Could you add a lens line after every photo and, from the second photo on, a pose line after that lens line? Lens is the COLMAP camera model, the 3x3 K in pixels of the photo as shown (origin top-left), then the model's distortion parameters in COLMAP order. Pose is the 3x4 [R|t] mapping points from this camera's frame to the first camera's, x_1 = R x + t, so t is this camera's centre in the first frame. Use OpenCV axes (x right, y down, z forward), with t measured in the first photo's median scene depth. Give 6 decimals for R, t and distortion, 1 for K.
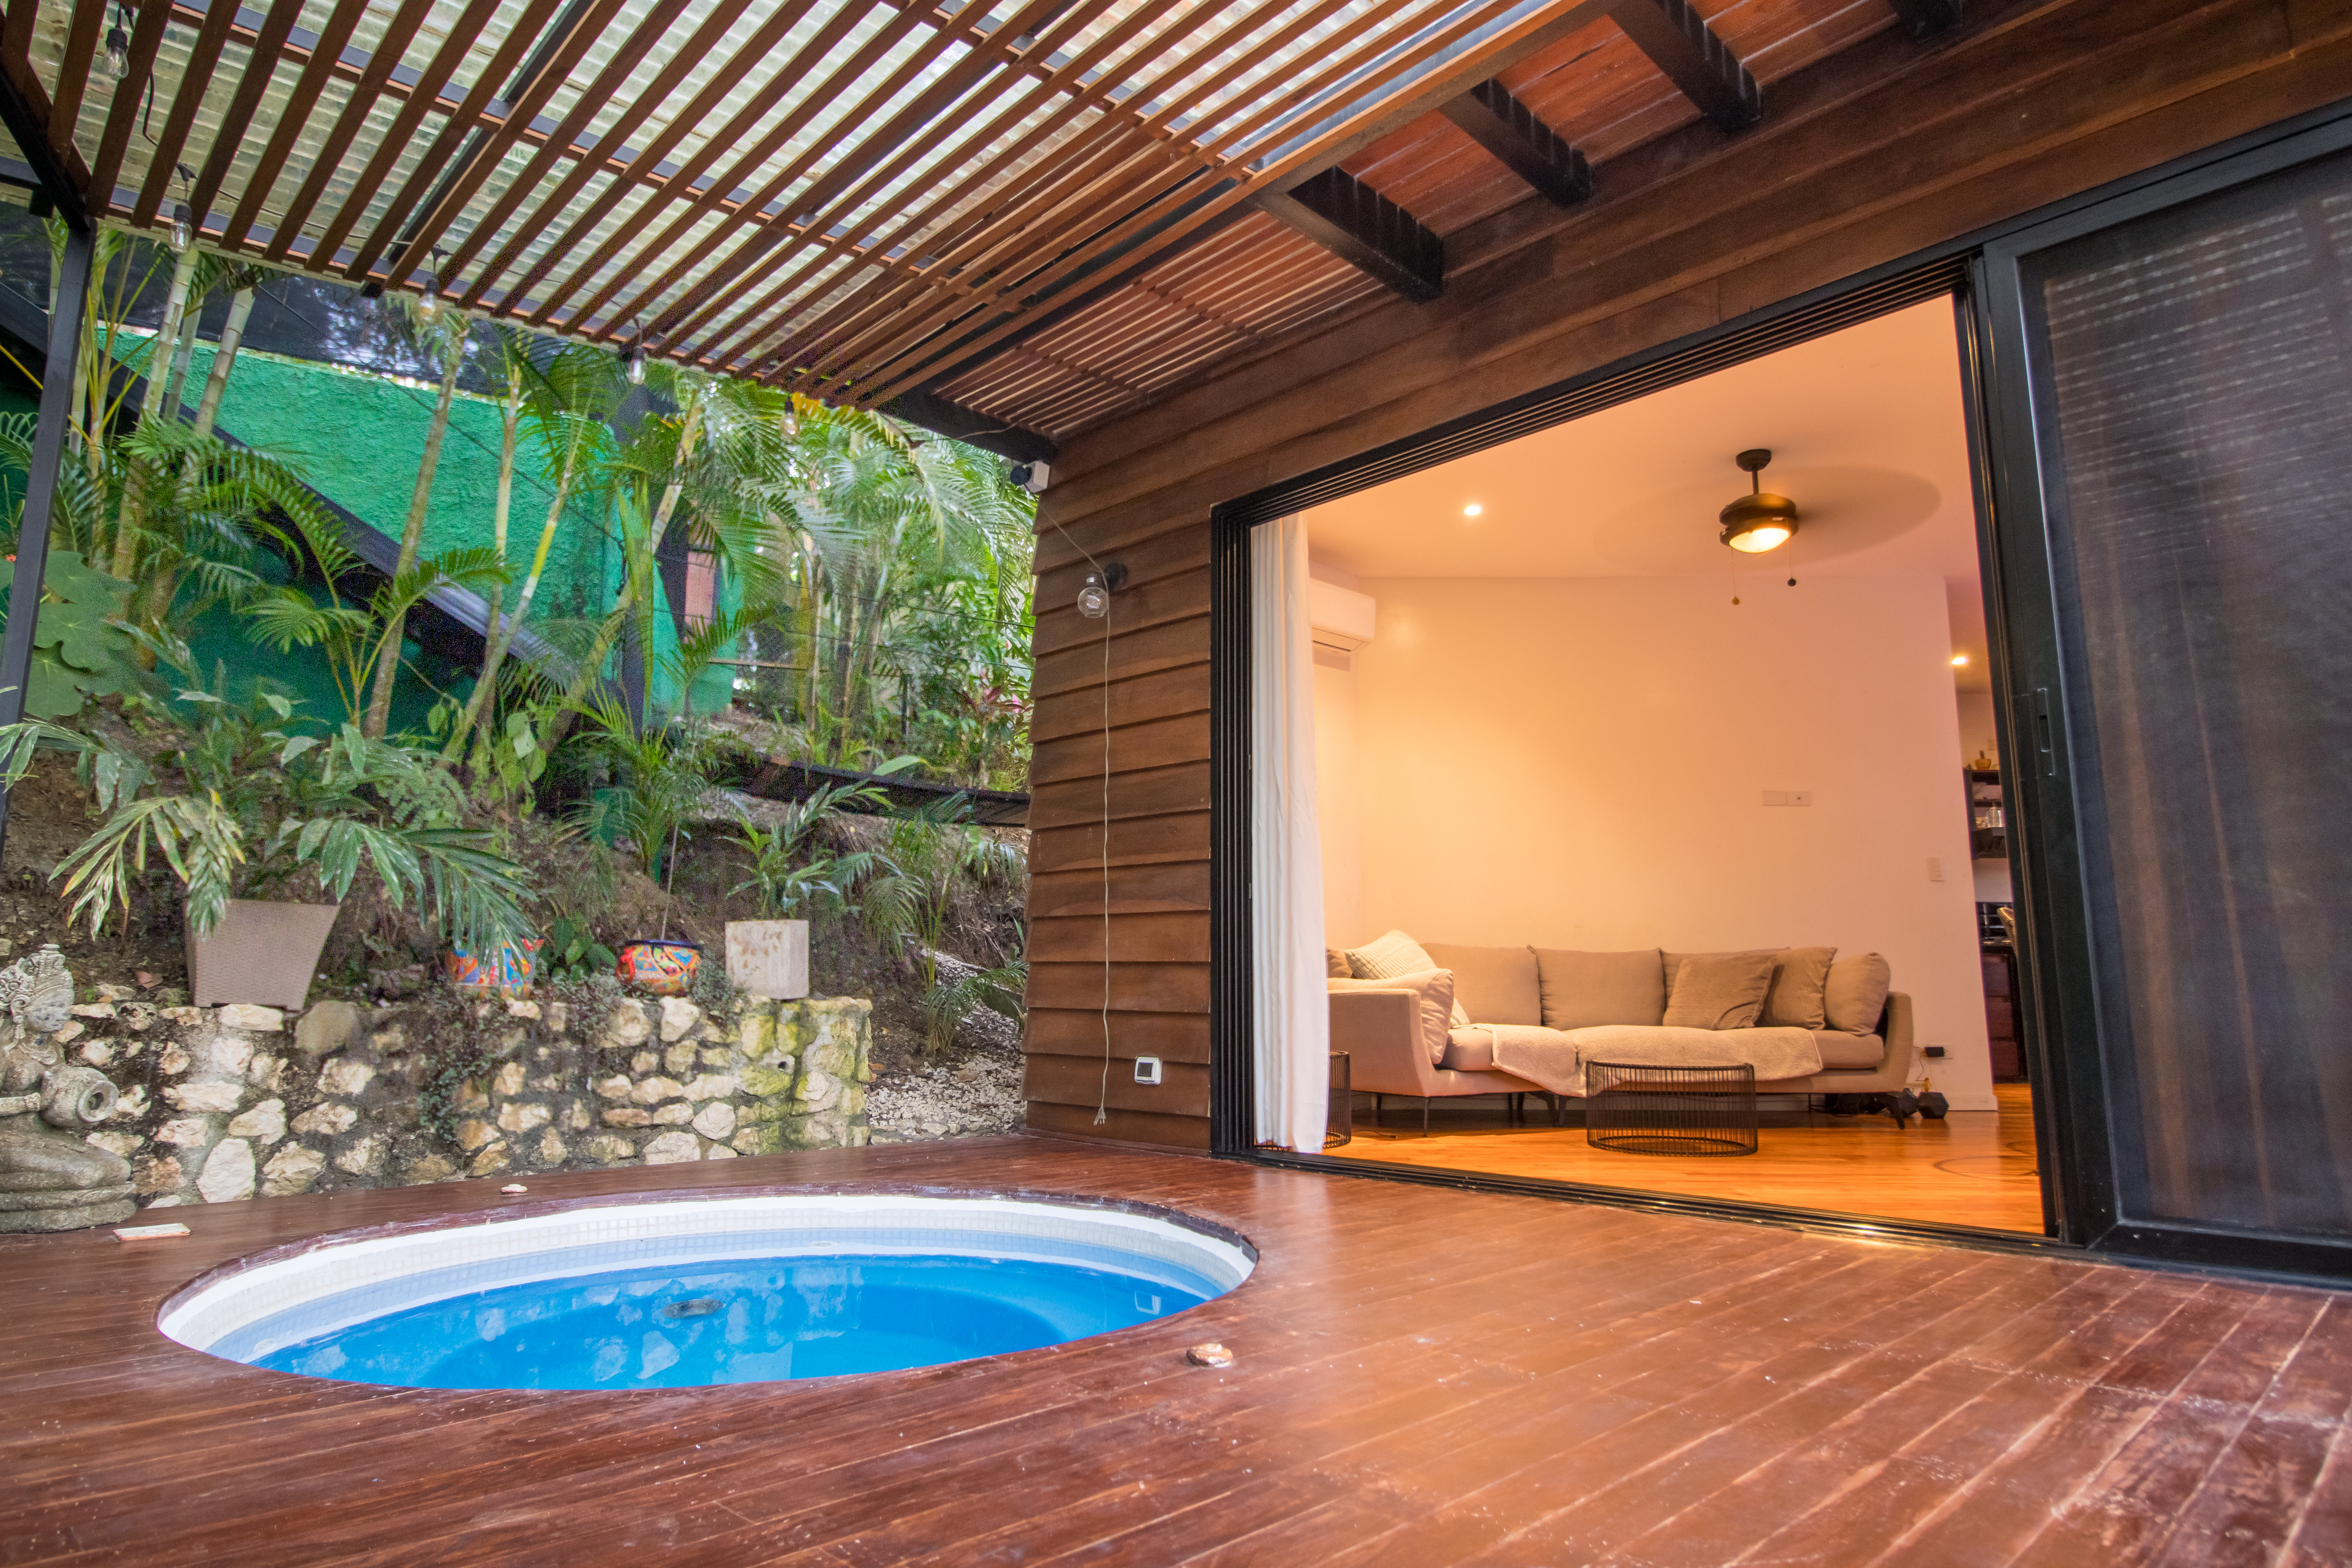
lens RADIAL K [[1341.5, 0, 1164.0], [0, 1341.5, 775.4], [0, 0, 1]] dist [0.016050, -0.019956]
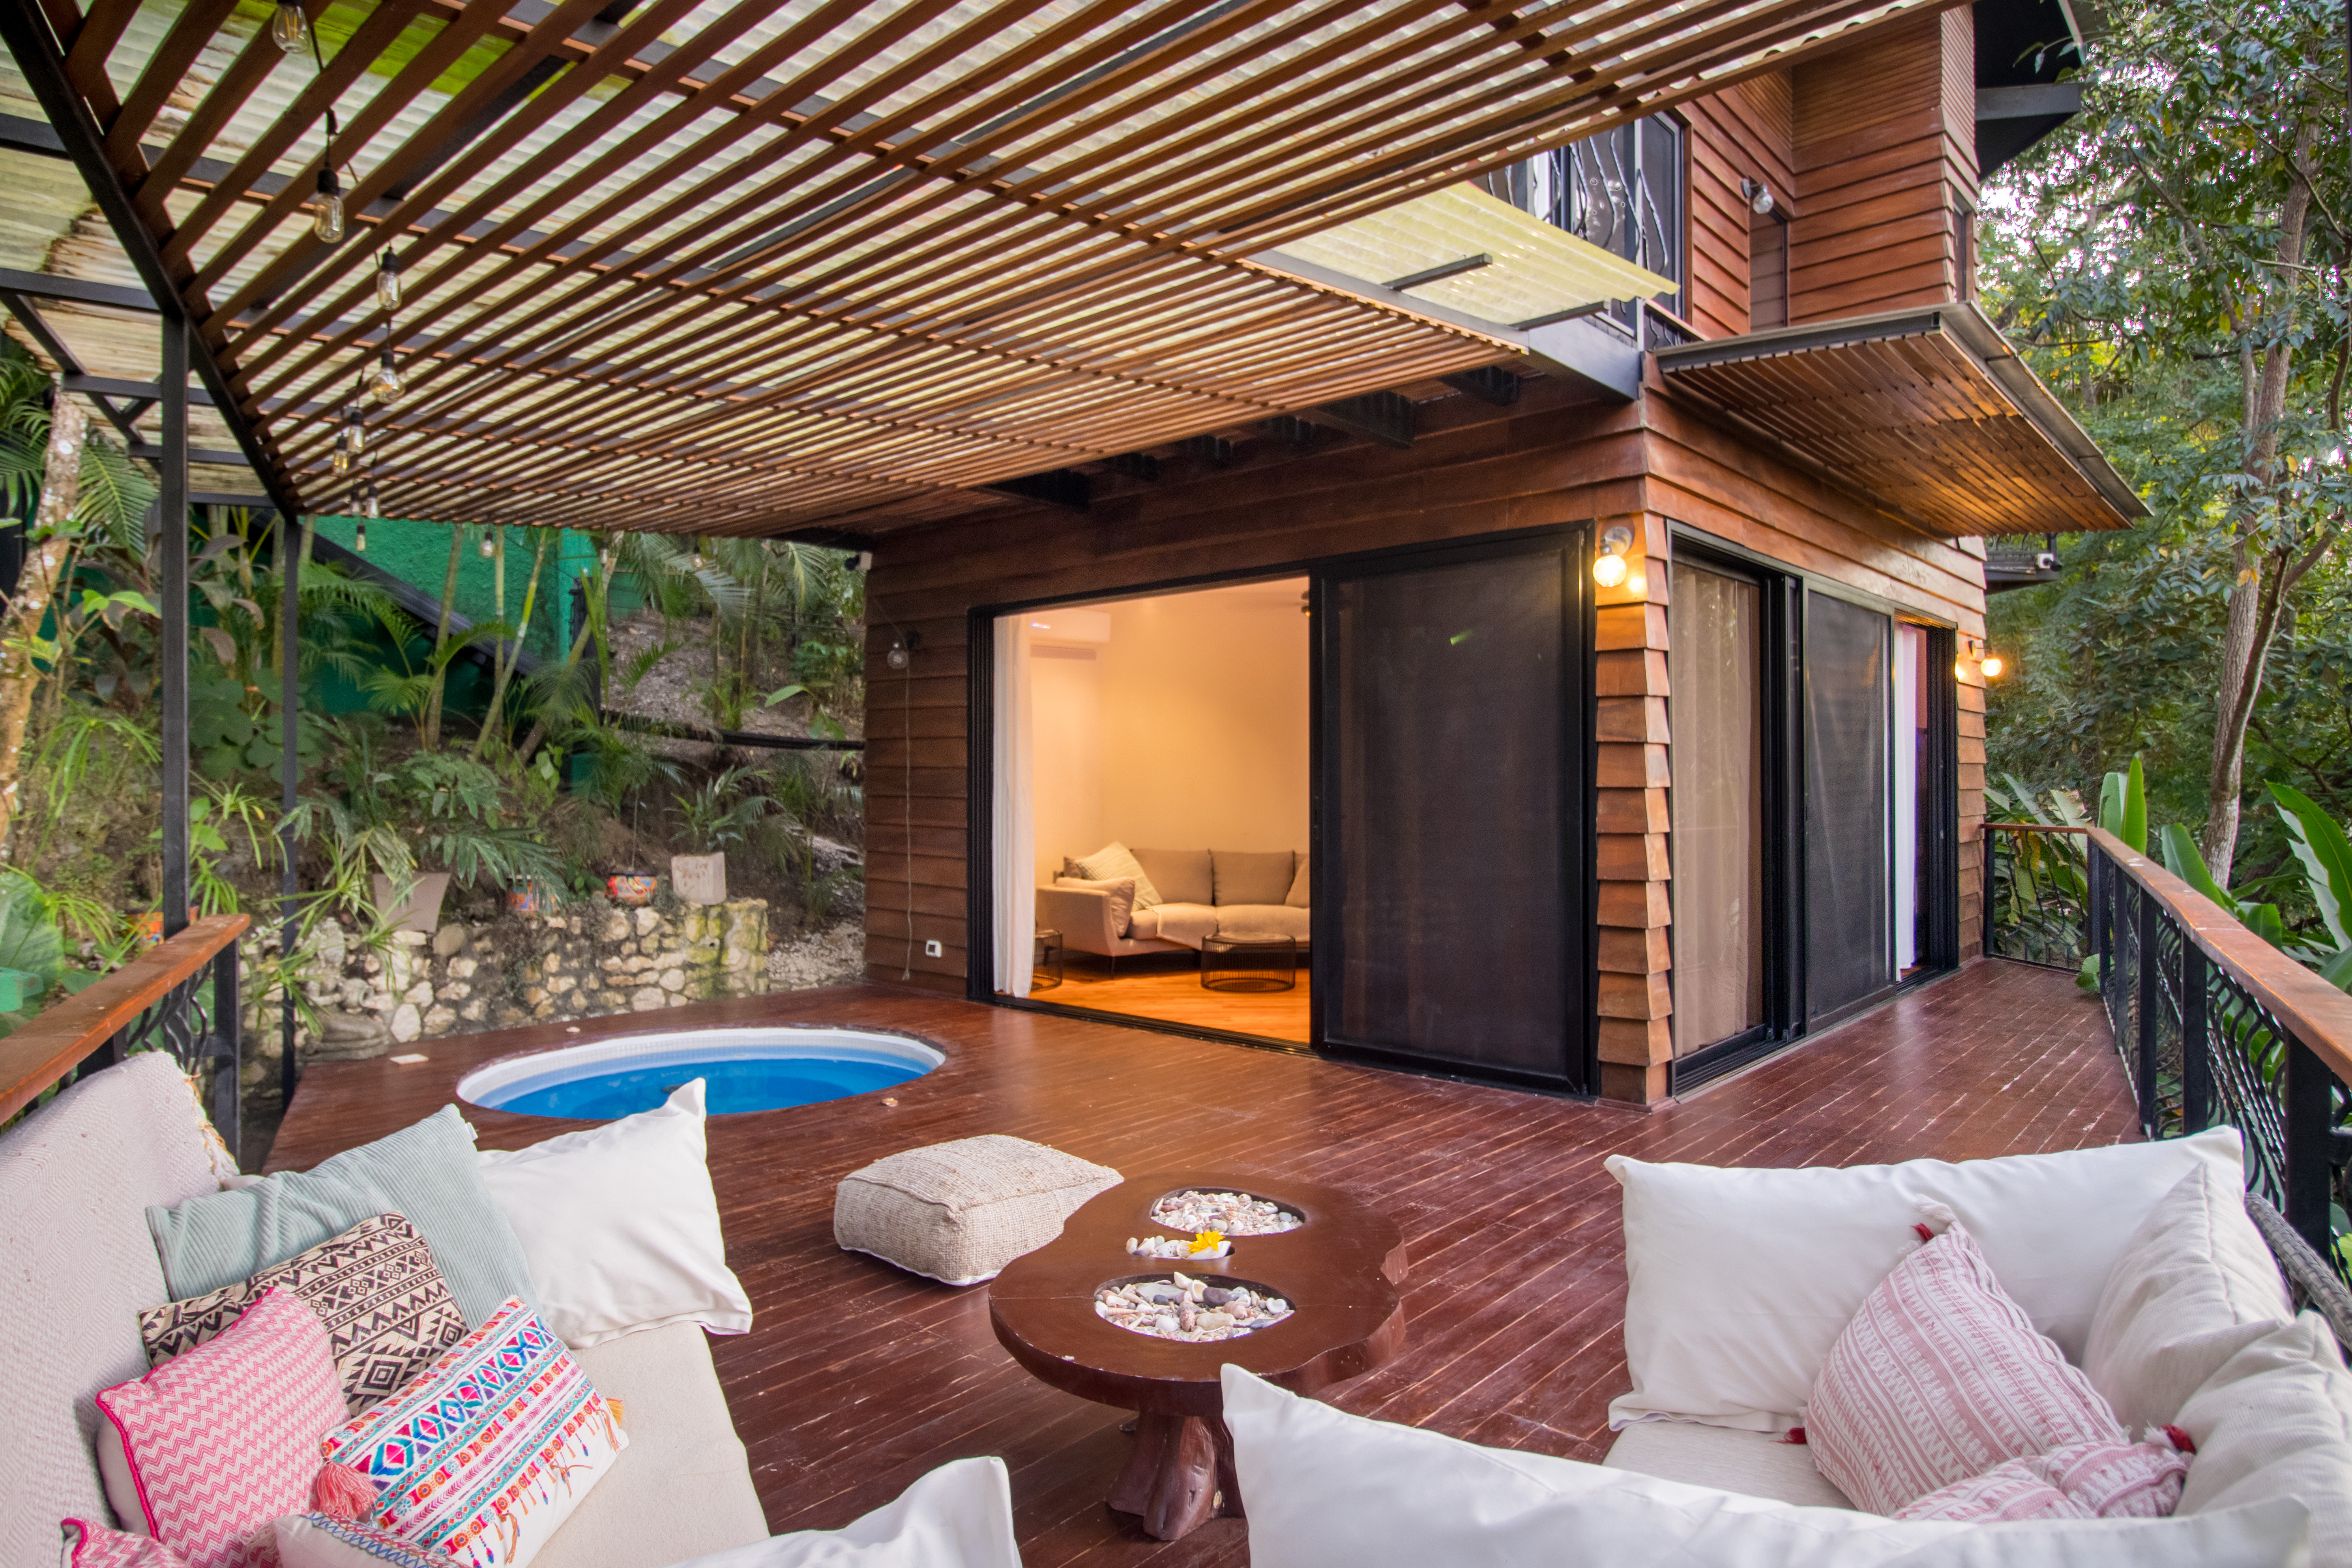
lens RADIAL K [[1341.5, 0, 1164.0], [0, 1341.5, 775.4], [0, 0, 1]] dist [0.016050, -0.019956]
pose [[0.997979, -0.005542, 0.063307, 0.170042], [-0.004445, 0.987663, 0.156530, -0.258606], [-0.063393, -0.156495, 0.985642, -0.643505]]
